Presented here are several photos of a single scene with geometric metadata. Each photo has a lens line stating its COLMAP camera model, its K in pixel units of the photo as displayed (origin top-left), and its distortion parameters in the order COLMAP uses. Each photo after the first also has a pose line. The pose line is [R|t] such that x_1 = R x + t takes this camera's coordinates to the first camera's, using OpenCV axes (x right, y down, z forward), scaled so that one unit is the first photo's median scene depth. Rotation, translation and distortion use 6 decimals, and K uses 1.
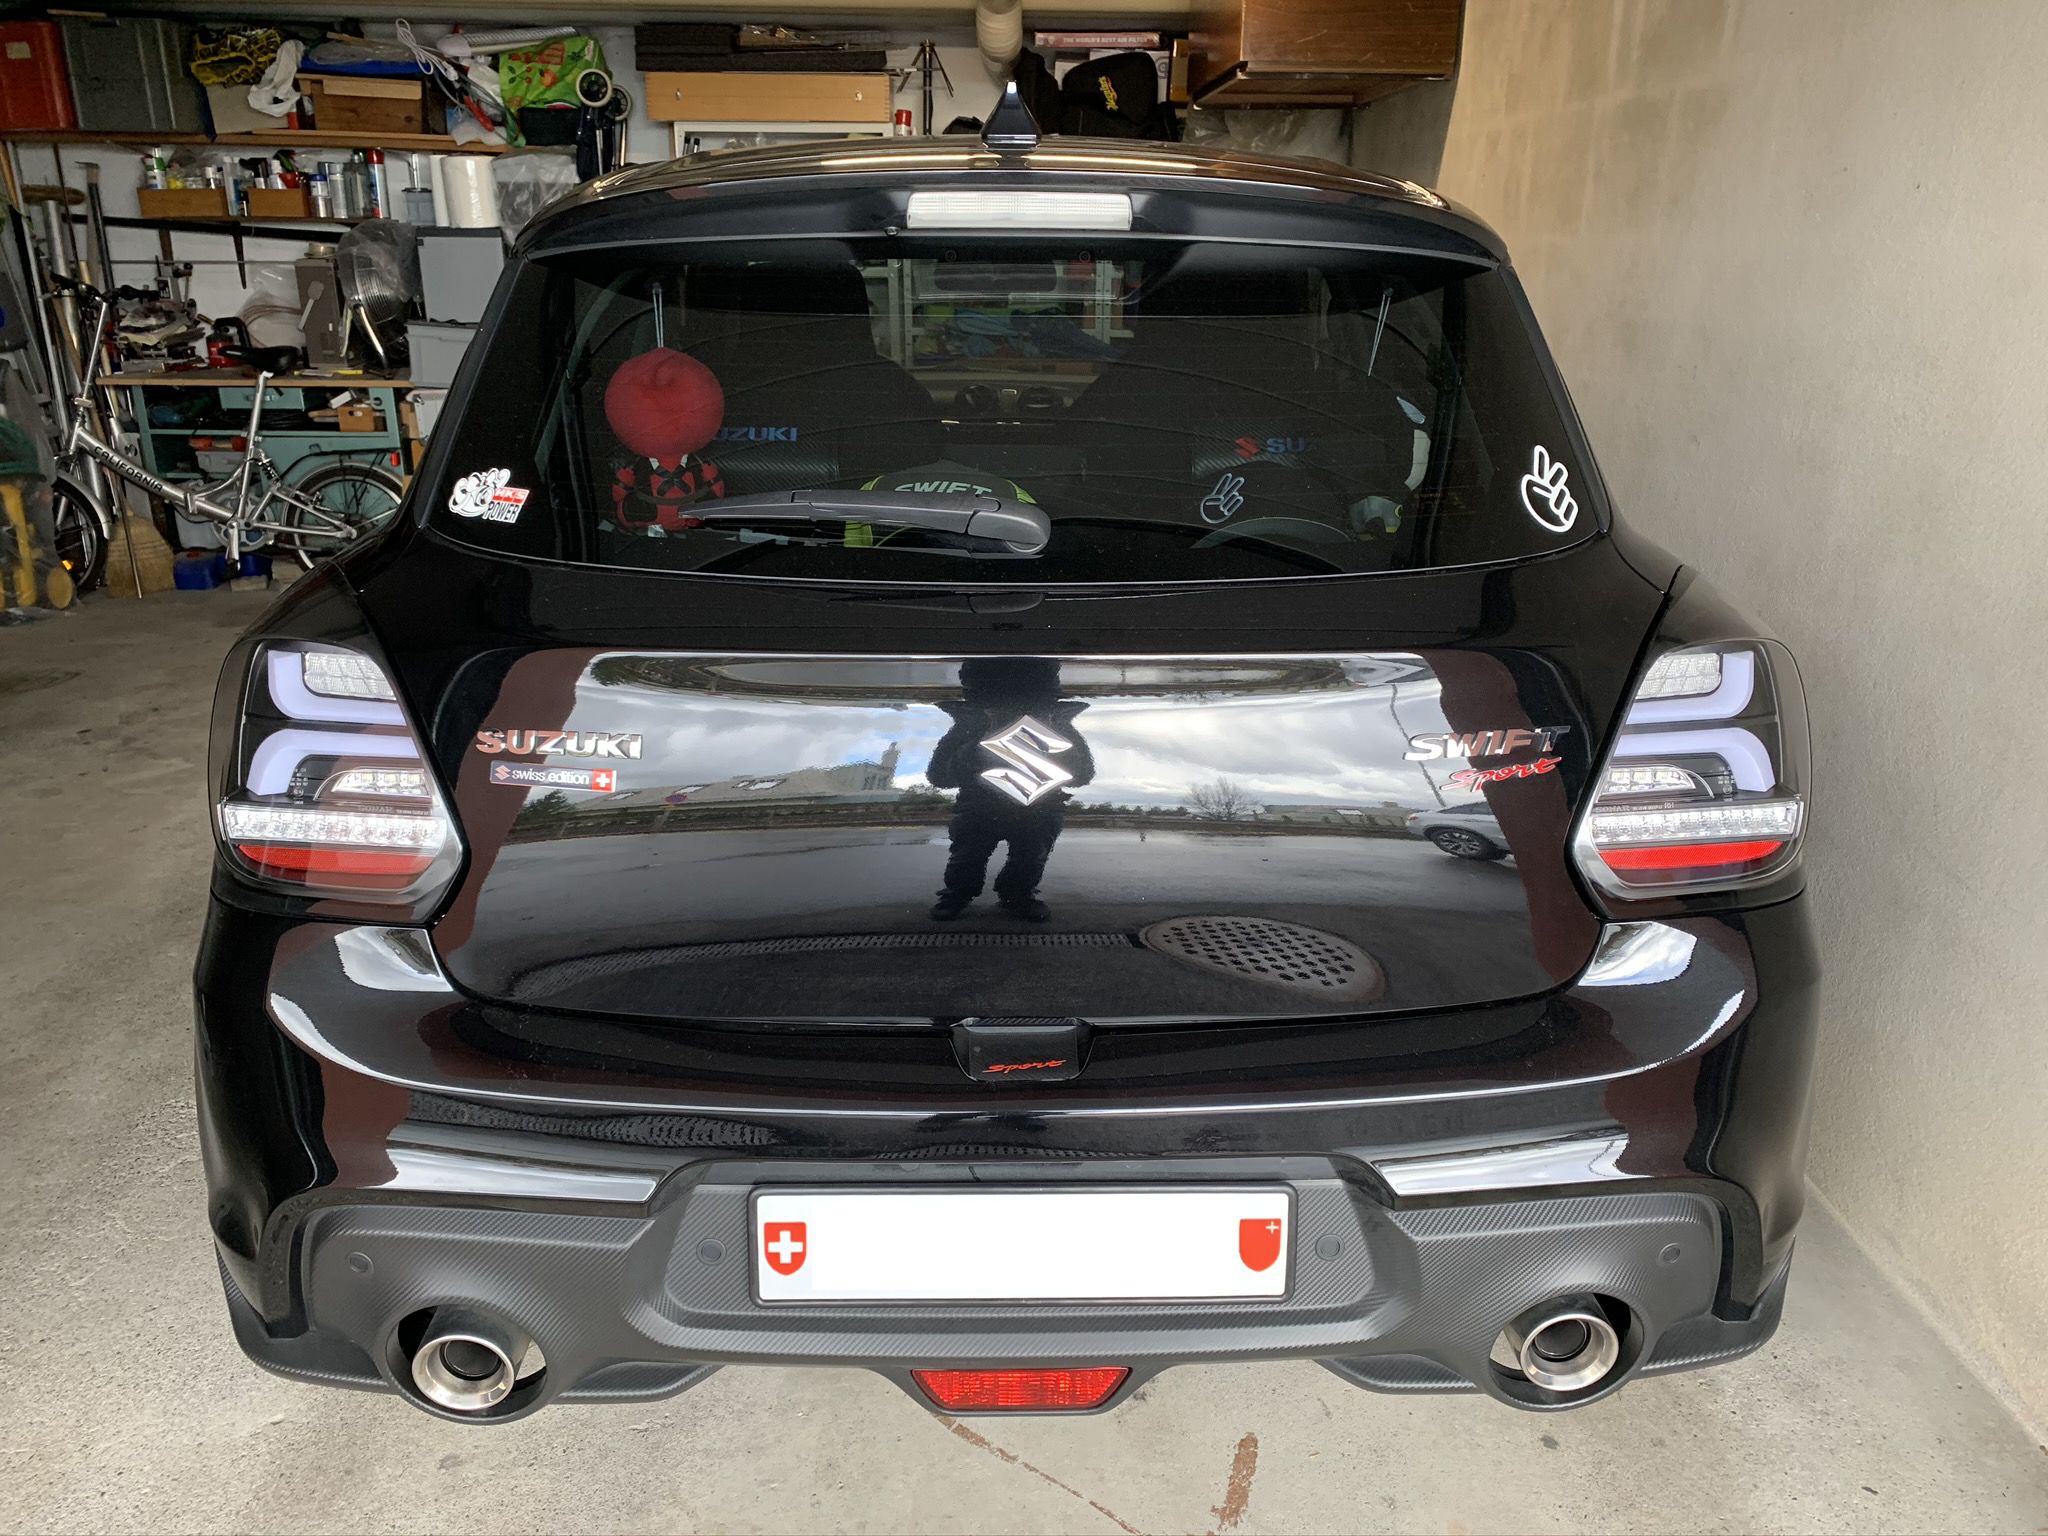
lens RADIAL K [[1552.8, 0, 1034.3], [0, 1552.8, 754.5], [0, 0, 1]] dist [0.011325, -0.009652]
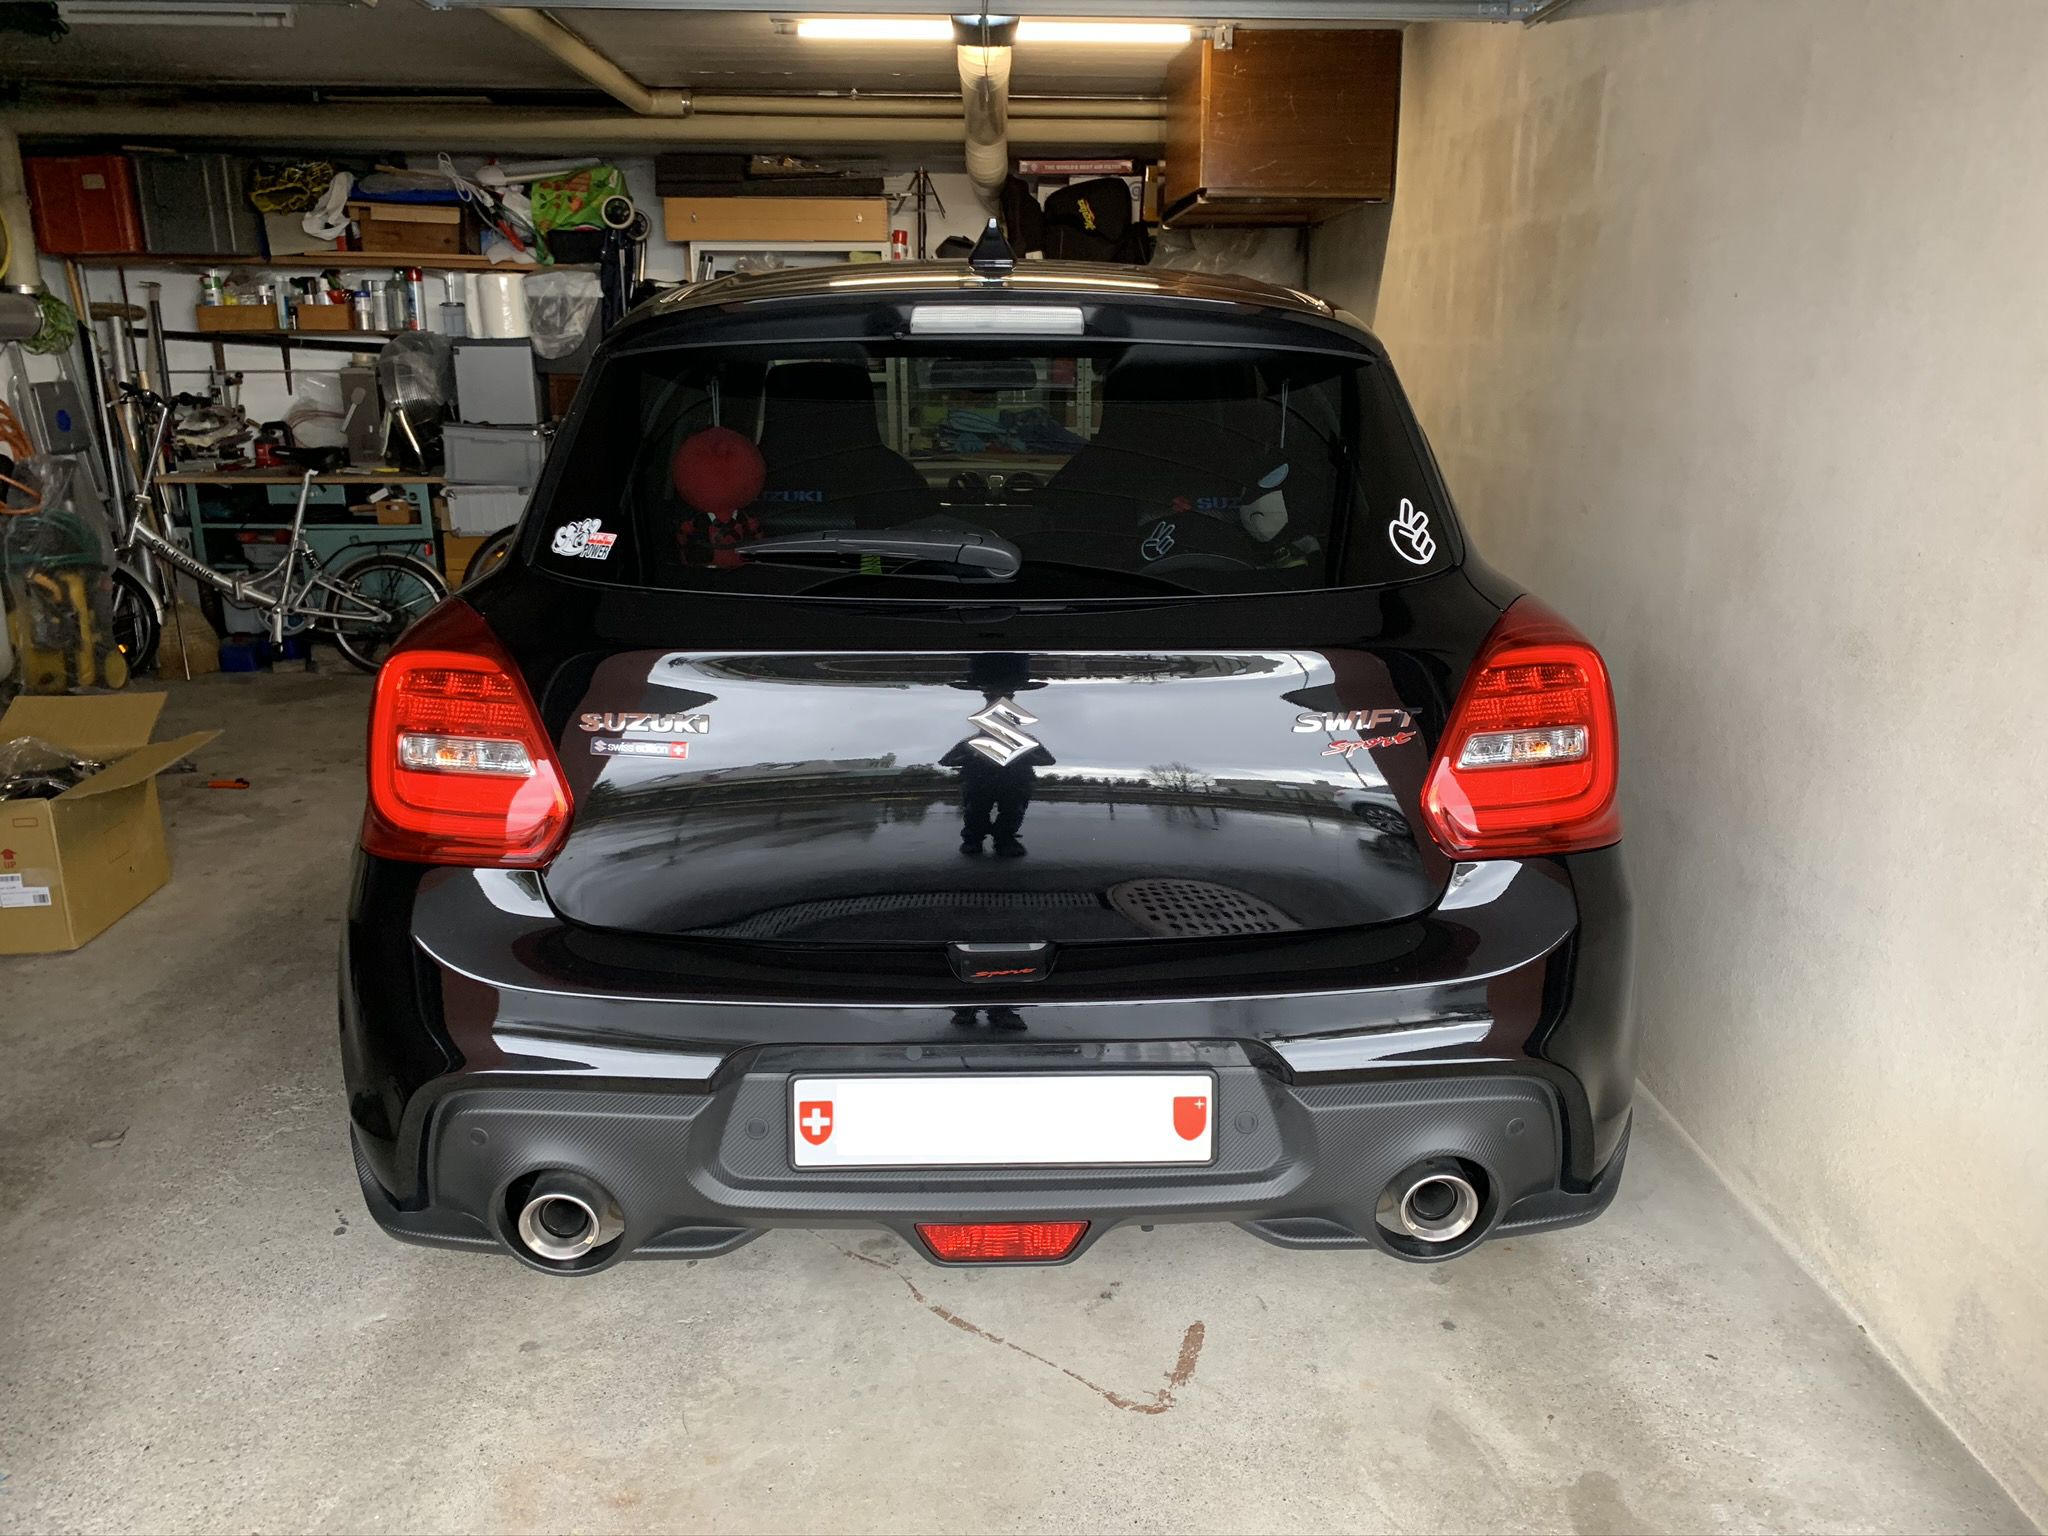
lens RADIAL K [[1552.8, 0, 1027.5], [0, 1552.8, 748.3], [0, 0, 1]] dist [0.011325, -0.009652]
pose [[0.999976, -0.006900, -0.000468, 0.013315], [0.006854, 0.997742, -0.066819, 0.086454], [0.000928, 0.066814, 0.997765, -0.249438]]
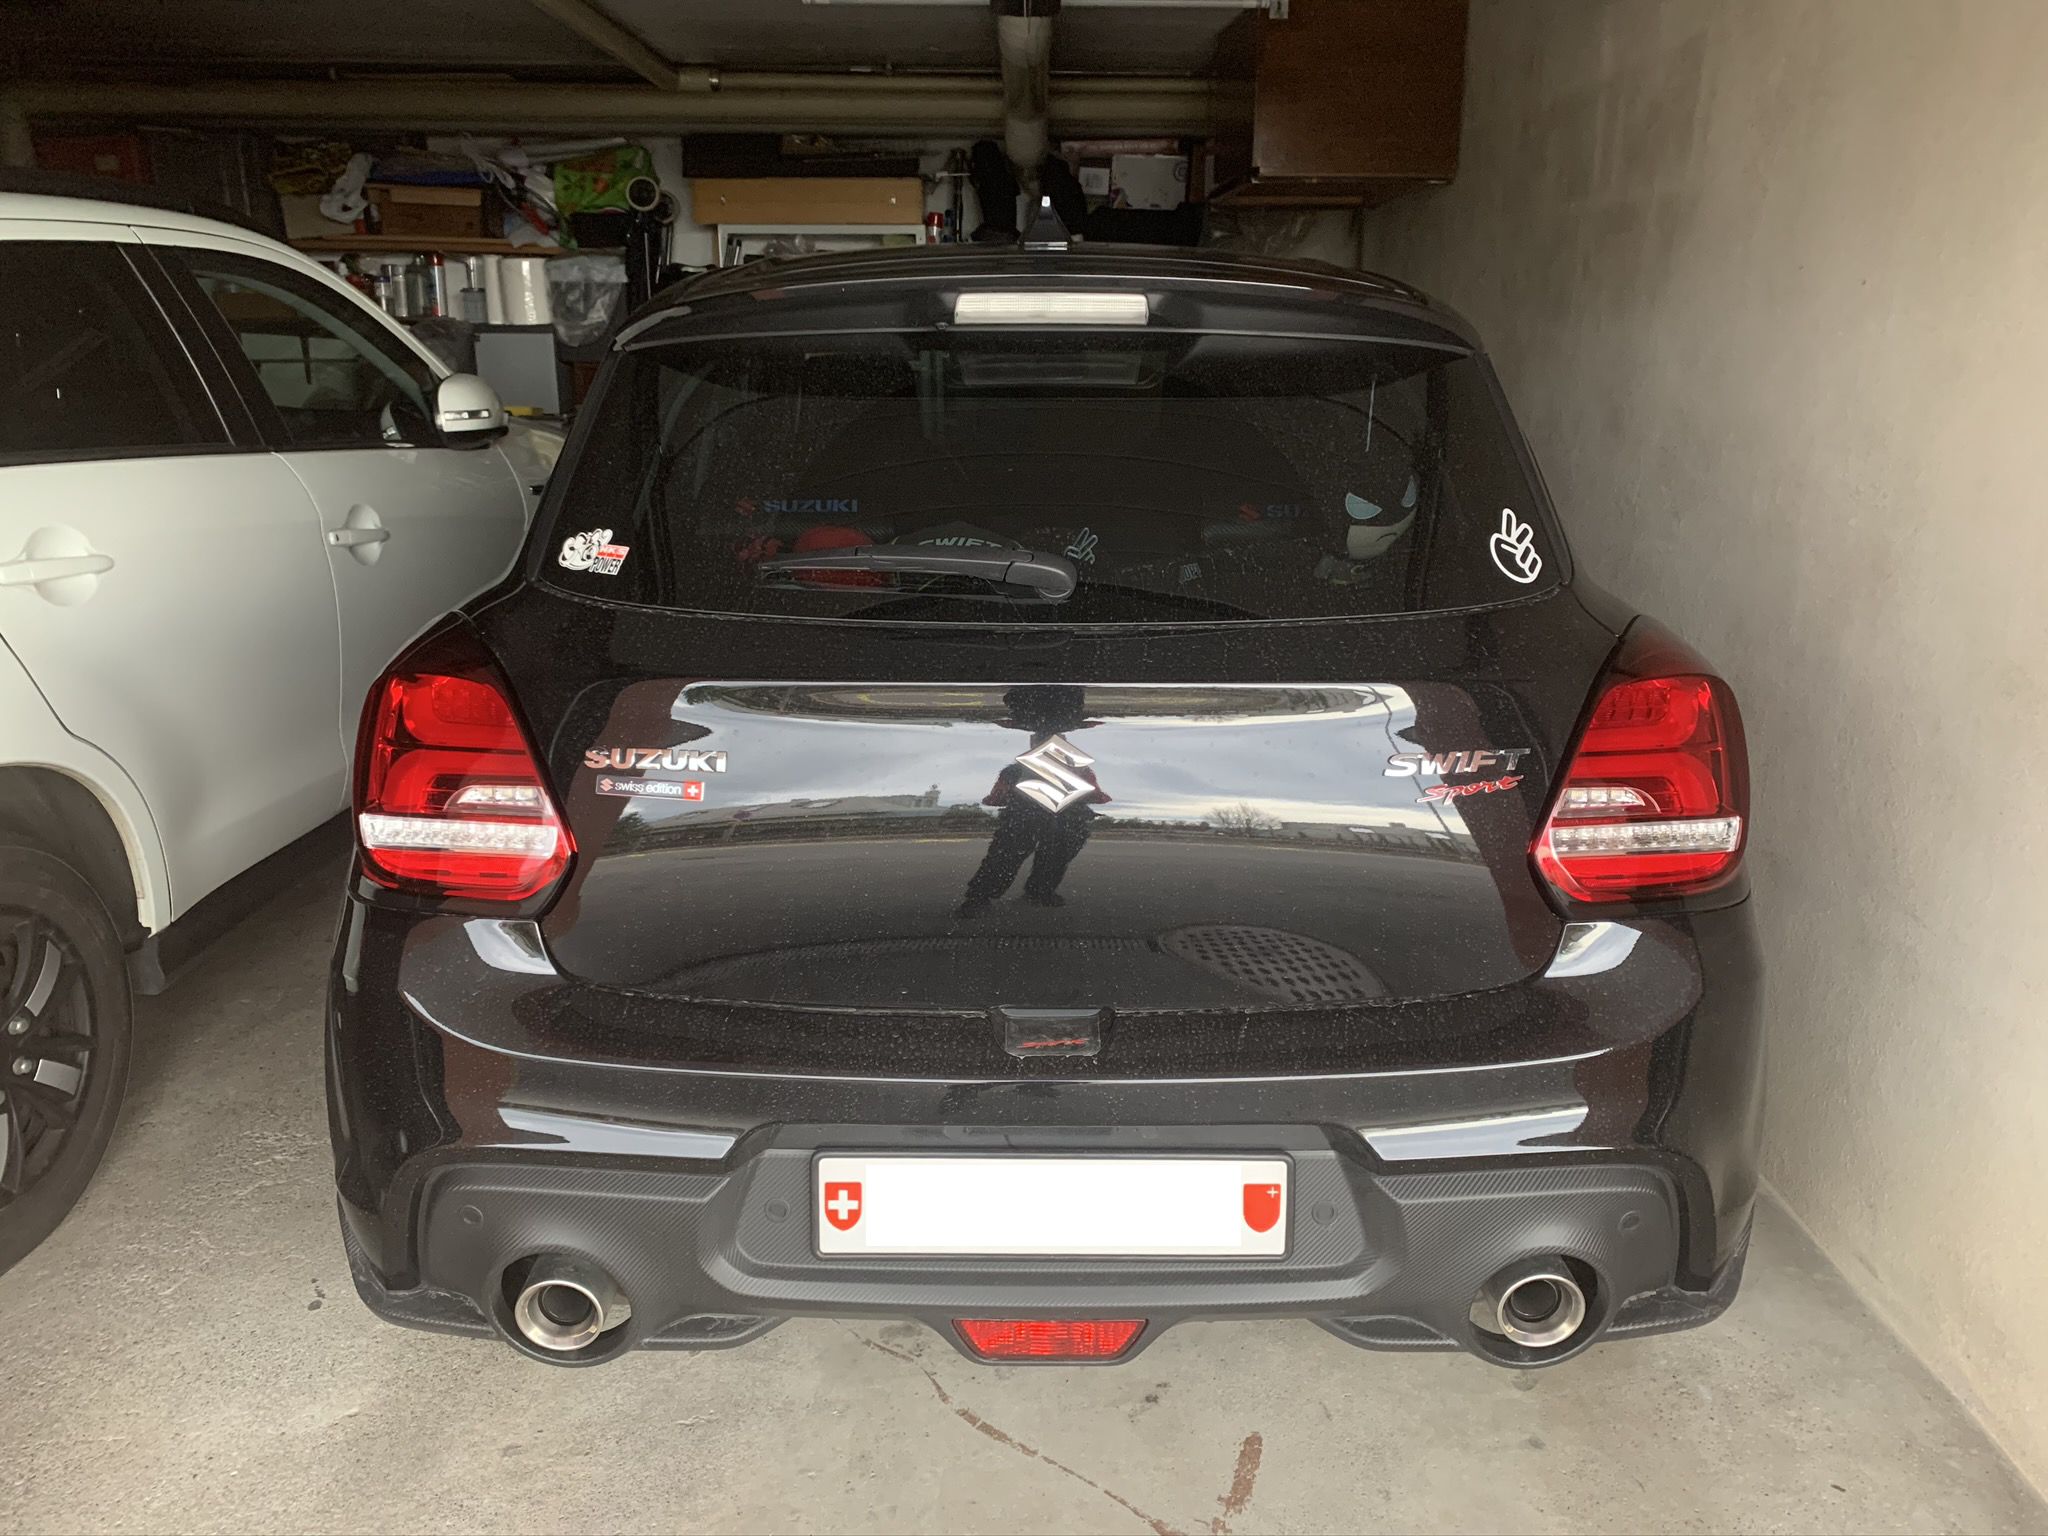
lens RADIAL K [[1552.8, 0, 1005.8], [0, 1552.8, 756.5], [0, 0, 1]] dist [0.011325, -0.009652]
pose [[0.999569, 0.003000, -0.029199, -0.007789], [-0.004551, 0.998574, -0.053188, 0.042963], [0.028998, 0.053298, 0.998158, -0.131495]]
